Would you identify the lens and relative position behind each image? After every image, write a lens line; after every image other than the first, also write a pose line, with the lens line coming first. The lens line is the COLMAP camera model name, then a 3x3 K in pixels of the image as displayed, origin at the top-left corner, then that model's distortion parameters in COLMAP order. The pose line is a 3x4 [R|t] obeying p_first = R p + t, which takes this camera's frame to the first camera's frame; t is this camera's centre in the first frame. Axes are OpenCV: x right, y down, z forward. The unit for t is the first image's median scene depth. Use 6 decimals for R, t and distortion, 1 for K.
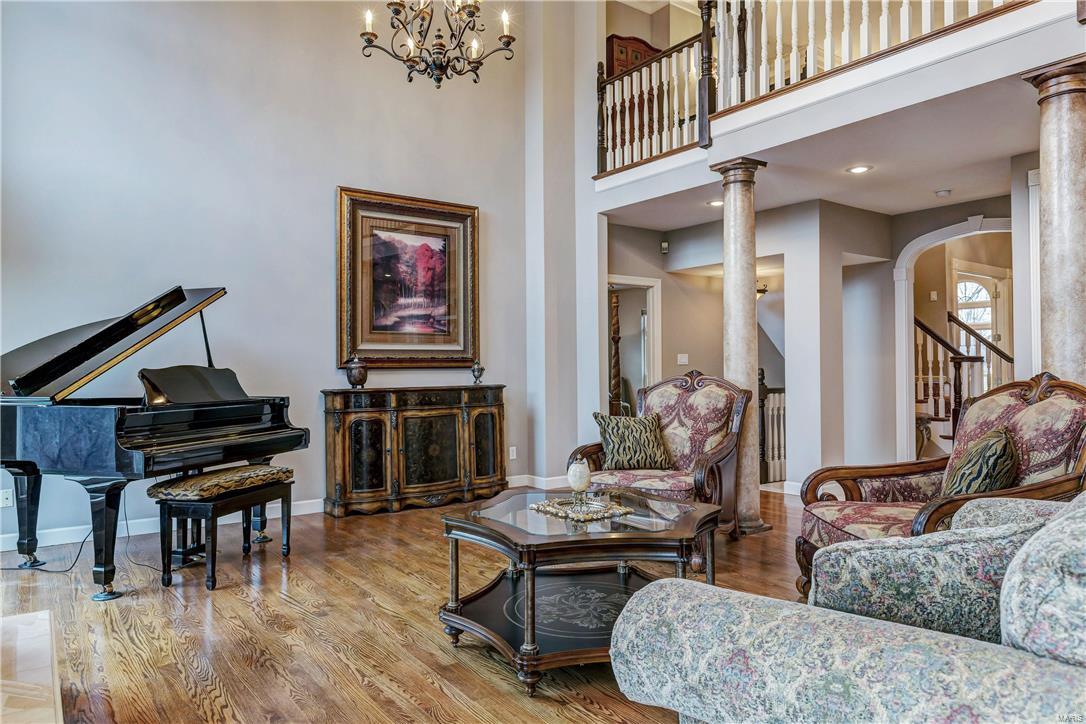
lens RADIAL K [[694.5, 0, 543.0], [0, 694.5, 362.0], [0, 0, 1]] dist [-0.002074, -0.000357]
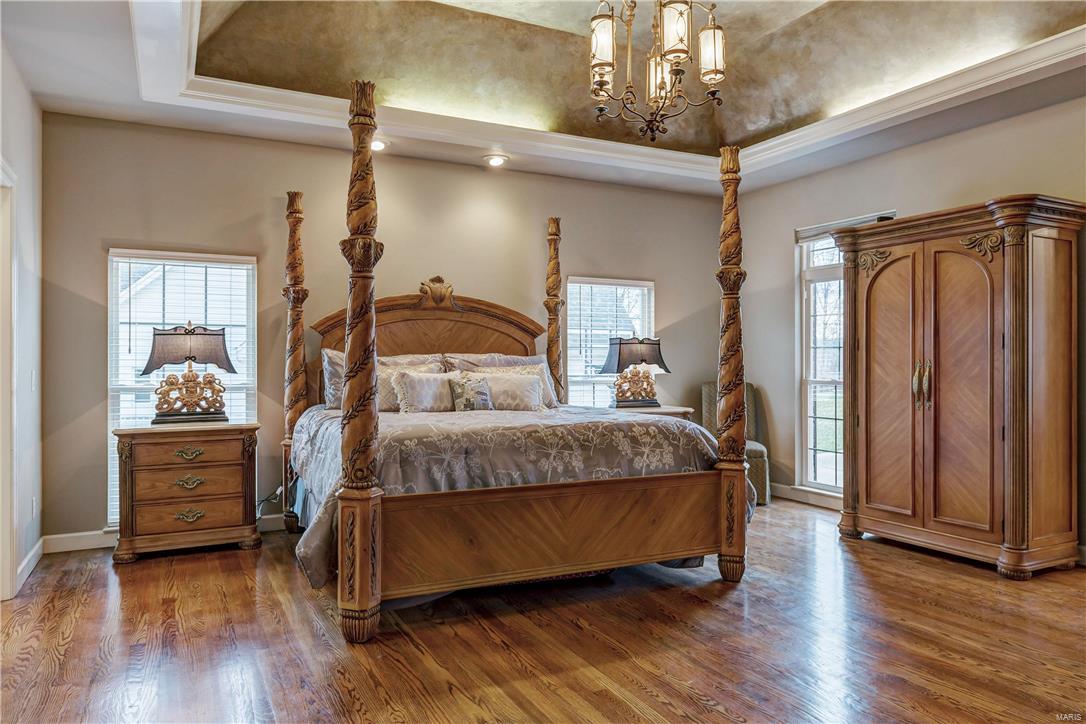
lens RADIAL K [[738.3, 0, 542.6], [0, 738.3, 347.8], [0, 0, 1]] dist [-0.025969, -0.000773]
pose [[0.987477, 0.010177, -0.157436, 0.068142], [-0.010624, 0.999942, -0.001997, 0.002183], [0.157407, 0.003645, 0.987527, 0.603368]]
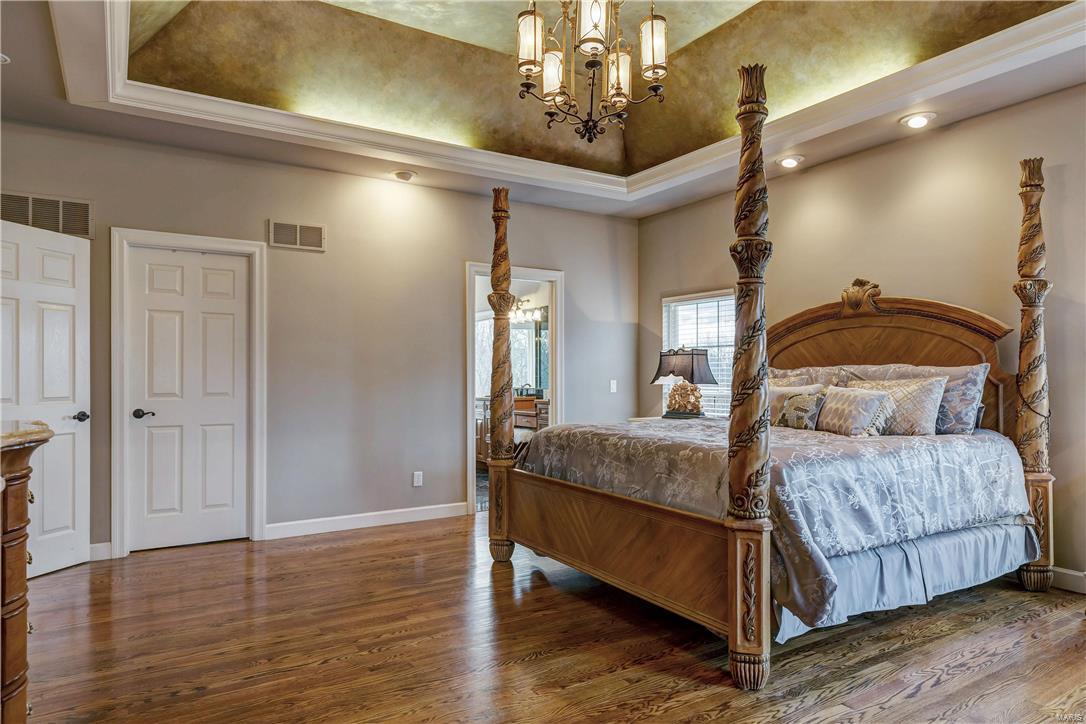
lens RADIAL K [[679.7, 0, 543.0], [0, 679.7, 362.0], [0, 0, 1]] dist [0.005289, 0.000995]
pose [[-0.068586, -0.005298, -0.997631, 0.327335], [0.020856, 0.999760, -0.006744, 0.002638], [0.997427, -0.021269, -0.068459, 0.902280]]
